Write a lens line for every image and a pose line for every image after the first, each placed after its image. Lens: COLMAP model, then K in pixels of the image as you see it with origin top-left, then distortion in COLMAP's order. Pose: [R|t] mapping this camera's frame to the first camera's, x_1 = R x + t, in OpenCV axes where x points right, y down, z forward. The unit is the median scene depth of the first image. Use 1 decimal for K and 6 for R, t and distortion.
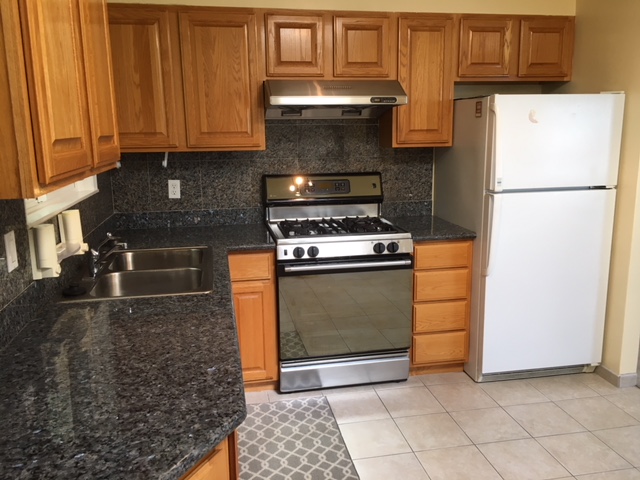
lens RADIAL K [[544.7, 0, 320.0], [0, 544.7, 240.0], [0, 0, 1]] dist [-0.009038, -0.007004]
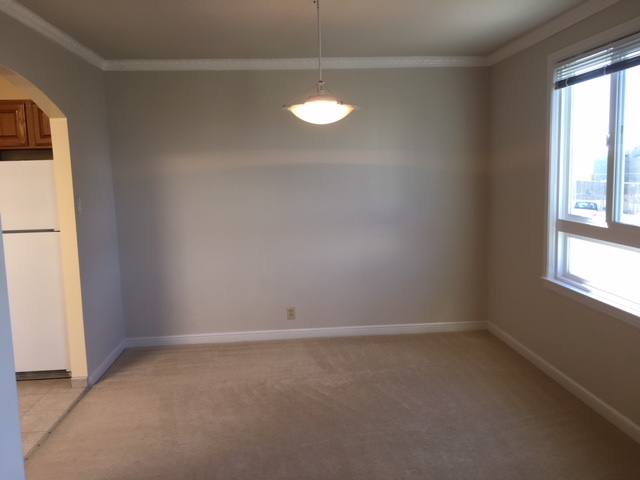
lens RADIAL K [[544.7, 0, 320.0], [0, 544.7, 240.0], [0, 0, 1]] dist [-0.009038, -0.007004]
pose [[0.993352, 0.006854, -0.114914, 1.267613], [-0.014946, 0.997456, -0.069705, 0.007863], [0.114144, 0.070959, 0.990927, -0.213582]]
